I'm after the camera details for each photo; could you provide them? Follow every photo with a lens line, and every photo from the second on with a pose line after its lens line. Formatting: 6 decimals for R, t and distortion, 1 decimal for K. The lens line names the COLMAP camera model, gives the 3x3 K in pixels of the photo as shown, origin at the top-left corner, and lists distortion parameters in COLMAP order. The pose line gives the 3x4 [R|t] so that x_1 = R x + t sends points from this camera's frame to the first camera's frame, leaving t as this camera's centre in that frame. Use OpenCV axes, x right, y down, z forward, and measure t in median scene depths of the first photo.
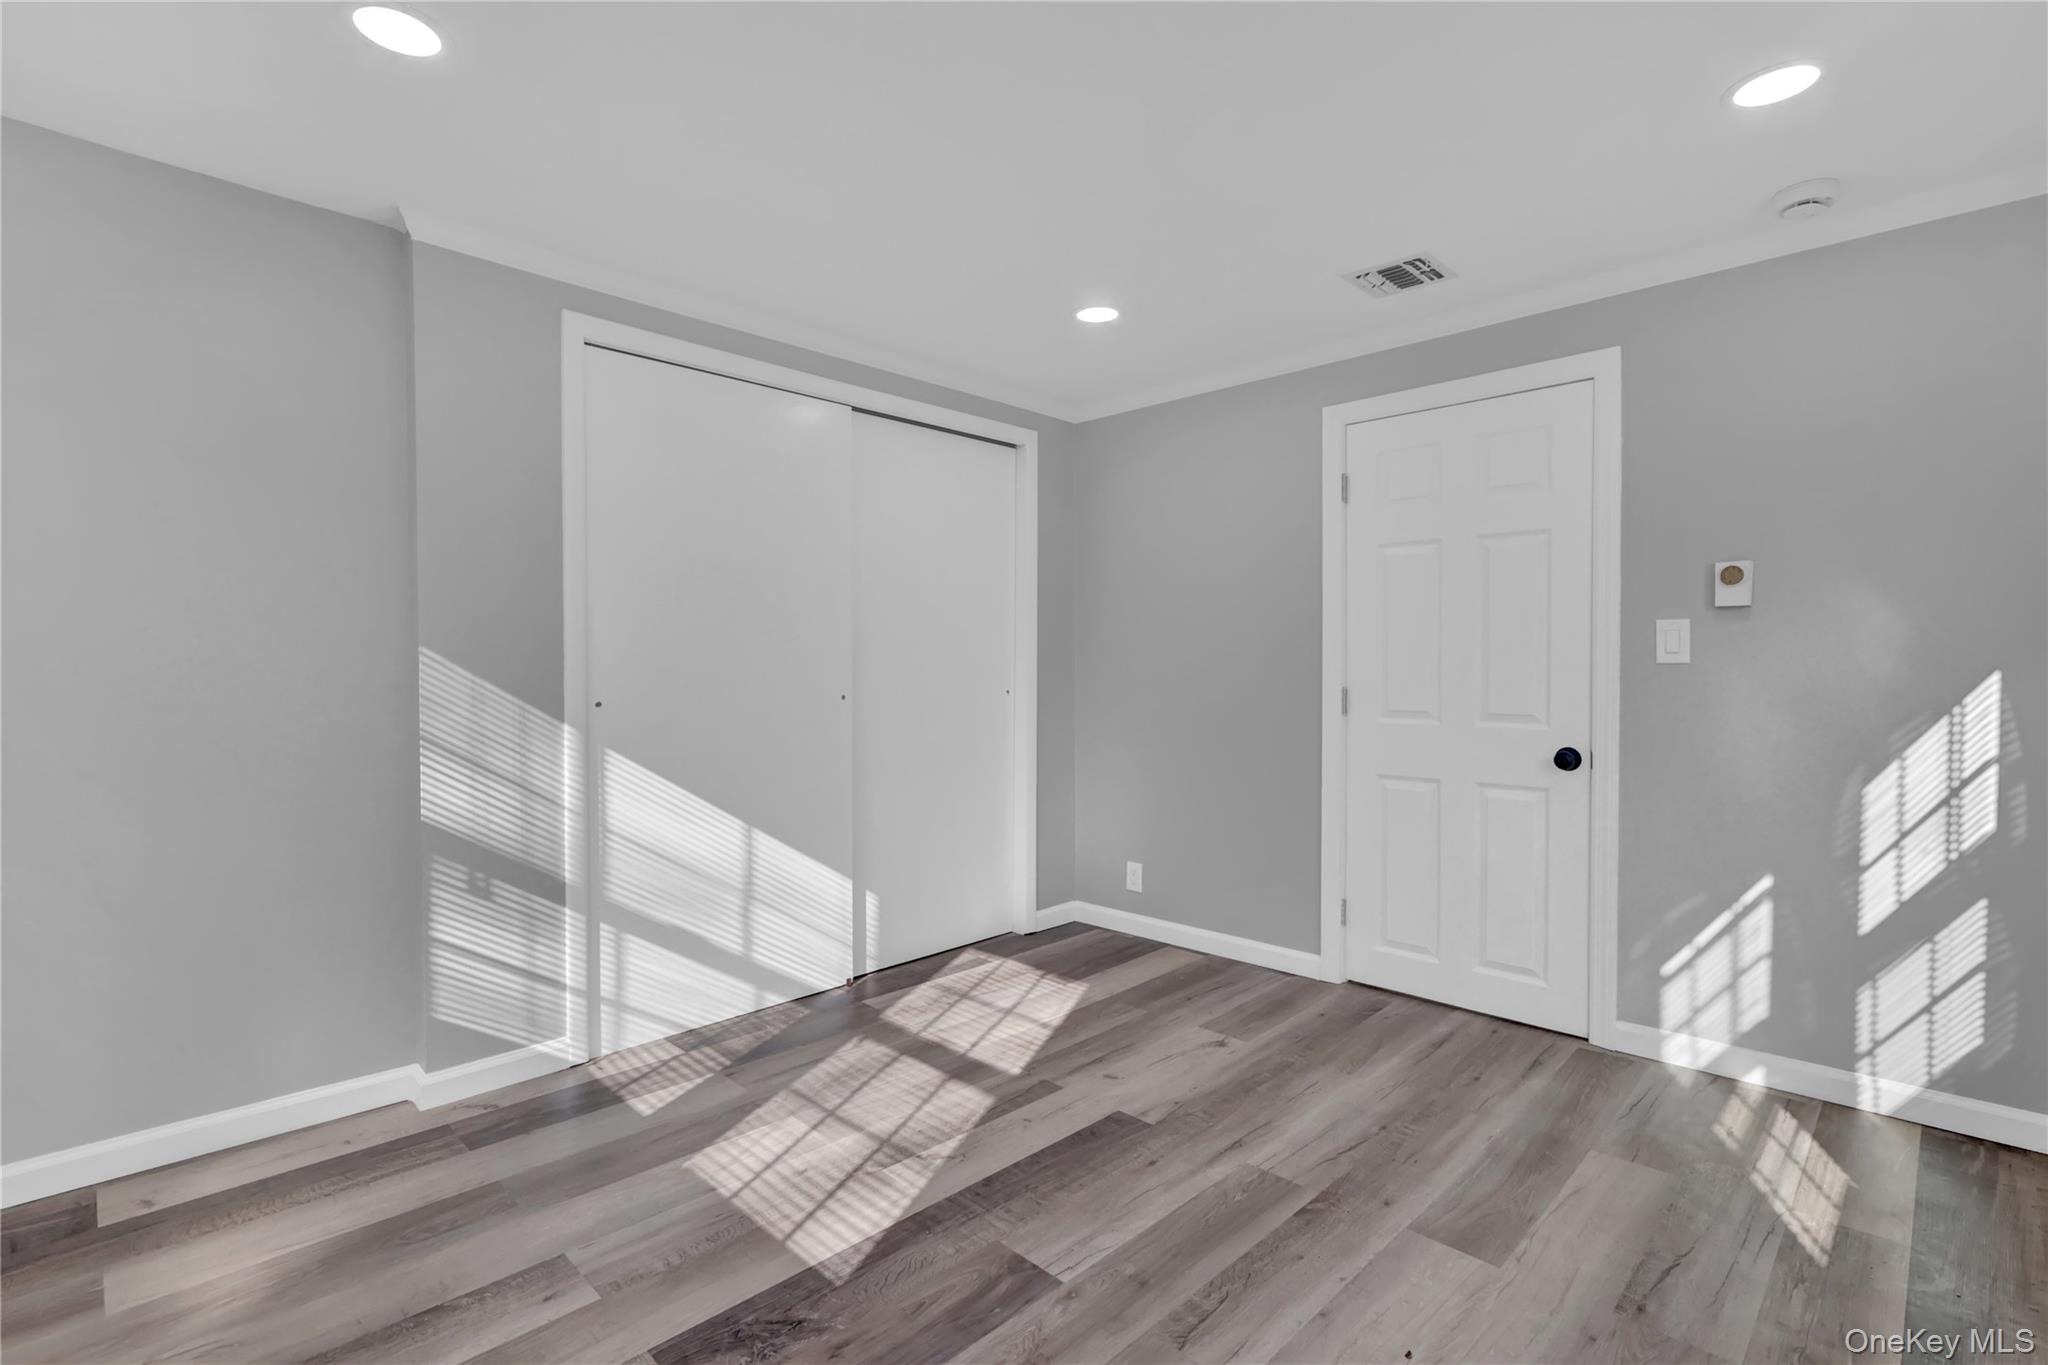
lens RADIAL K [[969.5, 0, 1020.7], [0, 969.5, 680.3], [0, 0, 1]] dist [0.003757, 0.001883]
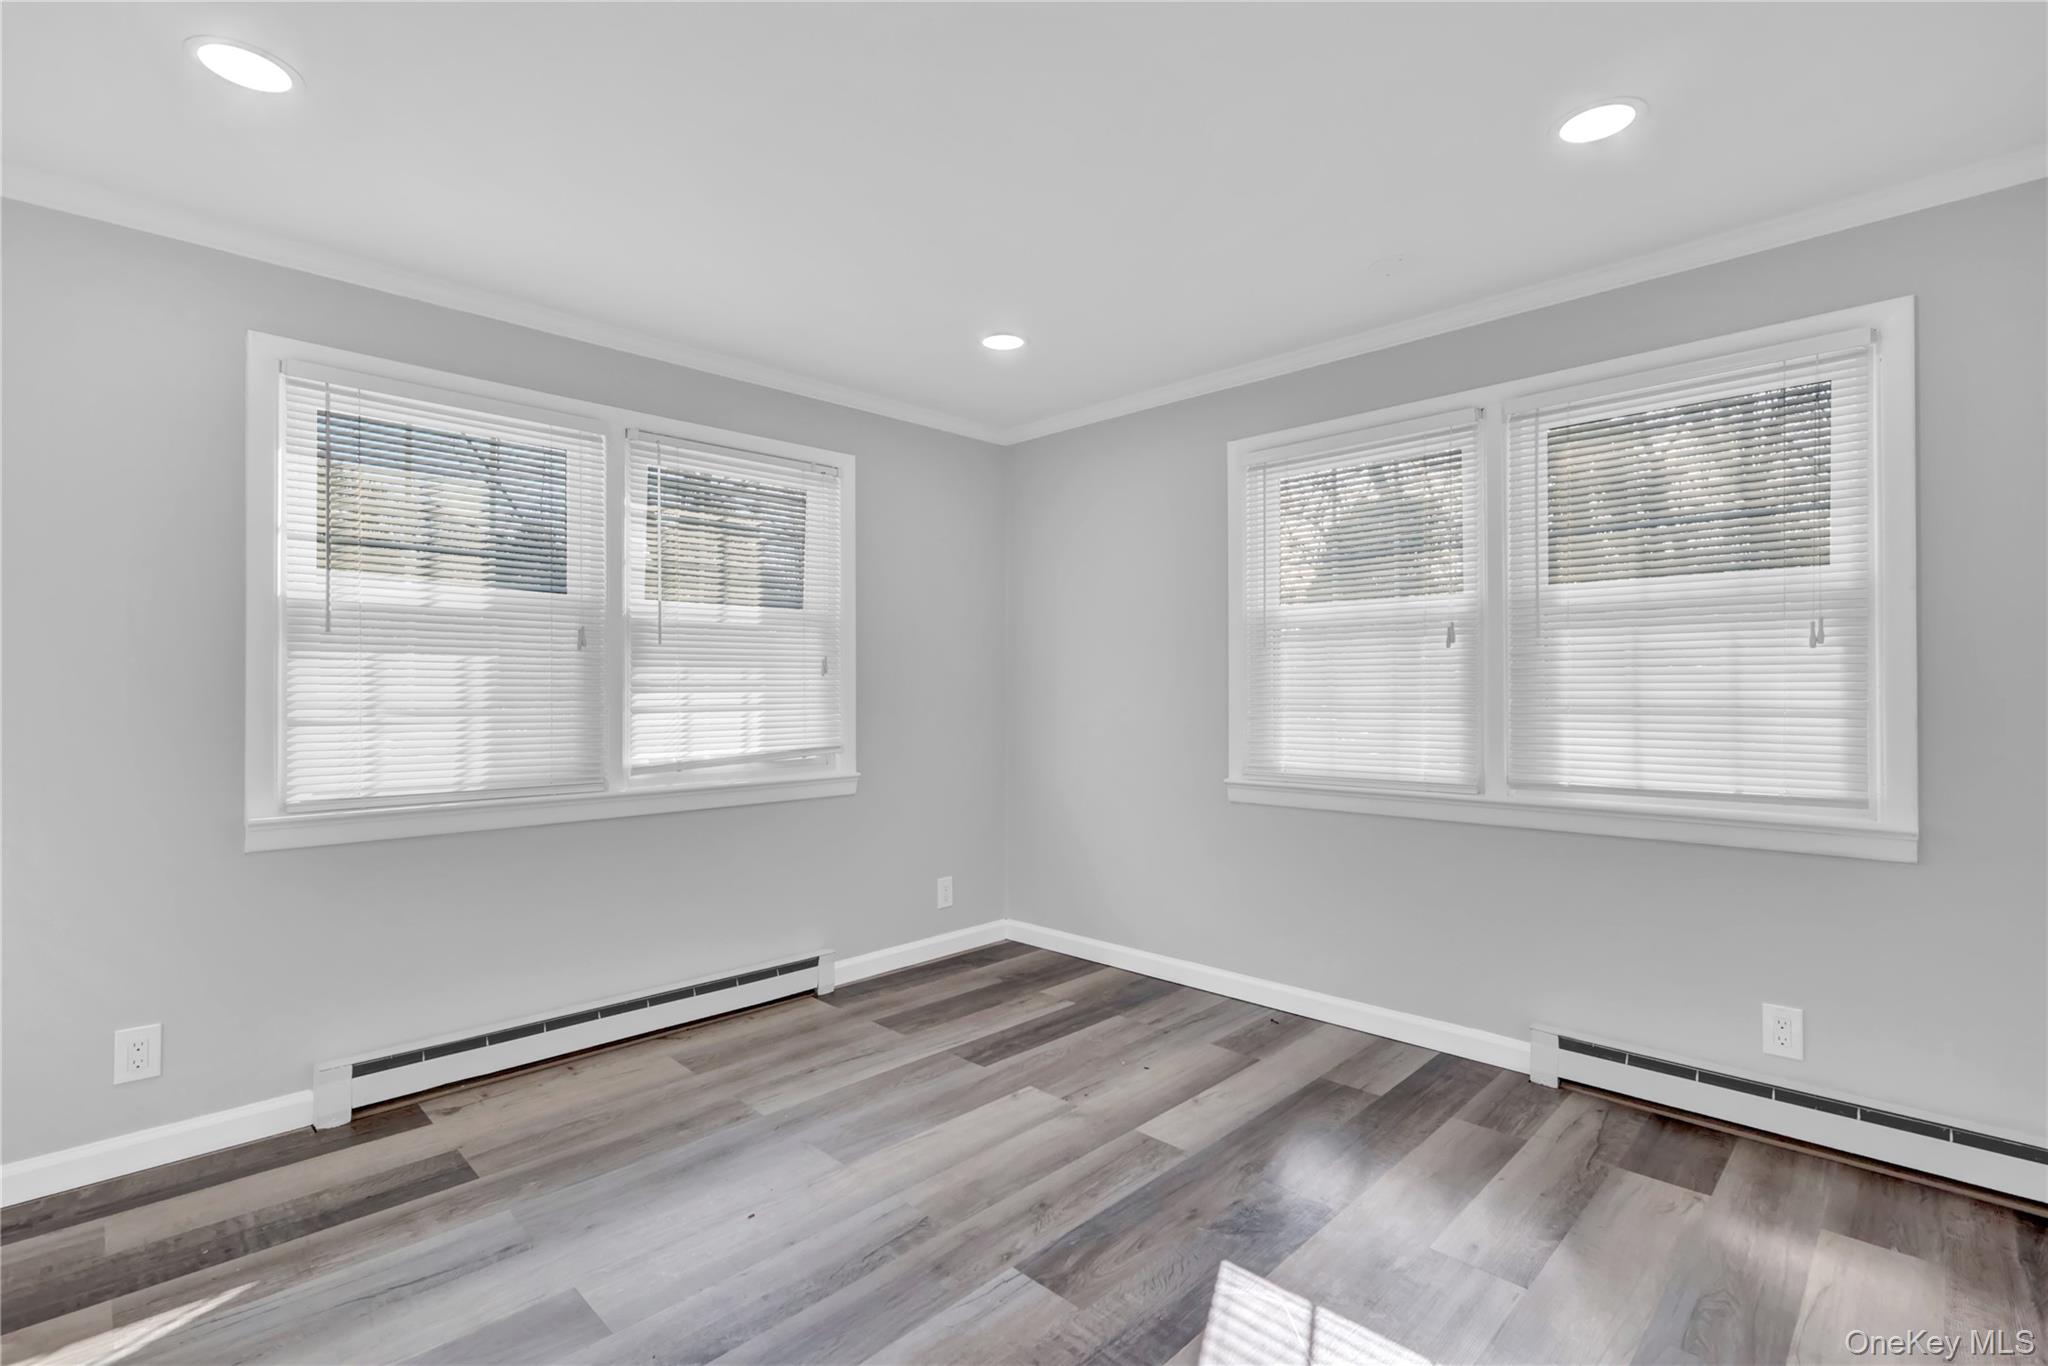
lens RADIAL K [[969.5, 0, 1027.3], [0, 969.5, 684.0], [0, 0, 1]] dist [0.003757, 0.001883]
pose [[-0.999982, 0.000801, -0.005874, 0.034040], [0.000742, 0.999949, 0.010113, -0.023631], [0.005881, 0.010109, -0.999932, 2.009826]]
